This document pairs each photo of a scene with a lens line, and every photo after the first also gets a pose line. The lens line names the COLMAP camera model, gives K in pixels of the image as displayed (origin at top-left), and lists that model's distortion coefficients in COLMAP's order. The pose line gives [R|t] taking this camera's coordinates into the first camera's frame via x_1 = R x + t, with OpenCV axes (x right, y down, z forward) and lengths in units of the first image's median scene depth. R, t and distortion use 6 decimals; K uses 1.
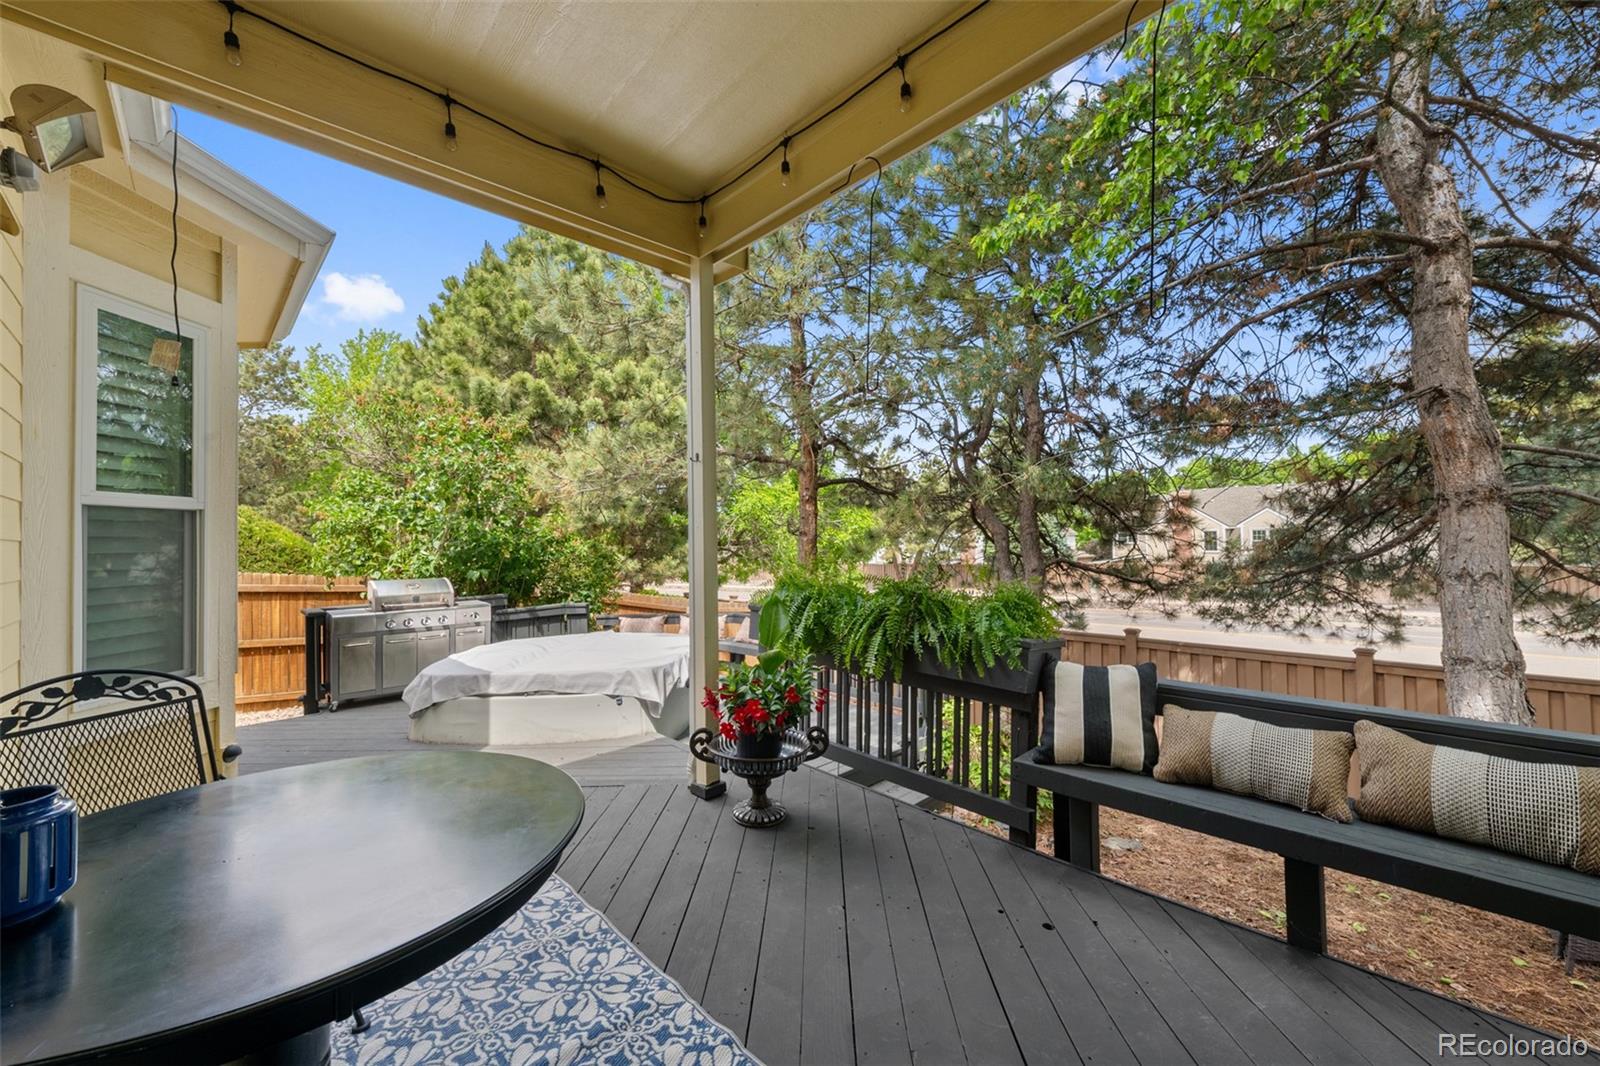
lens RADIAL K [[643.4, 0, 808.9], [0, 643.4, 529.9], [0, 0, 1]] dist [0.003014, -0.001137]
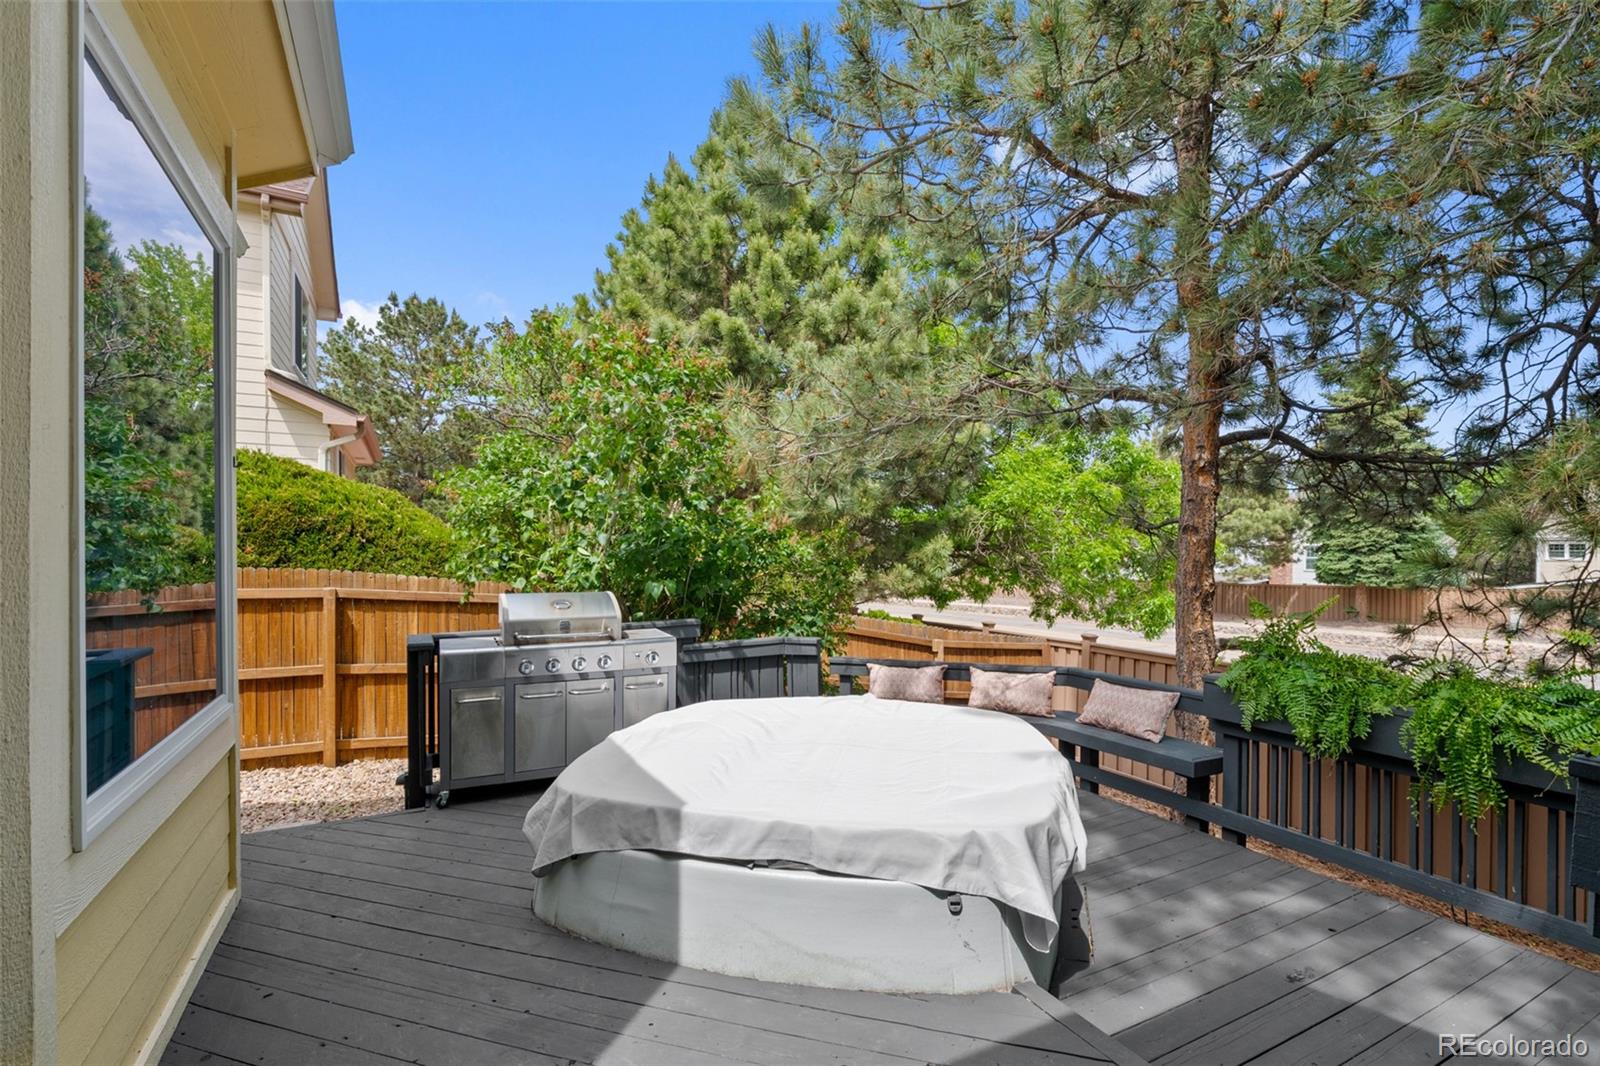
lens RADIAL K [[767.4, 0, 789.0], [0, 767.4, 549.8], [0, 0, 1]] dist [0.013585, -0.000142]
pose [[0.953391, 0.017041, -0.301257, -0.157734], [-0.010506, 0.999673, 0.023299, 0.013260], [0.301555, -0.019049, 0.953258, 0.307429]]
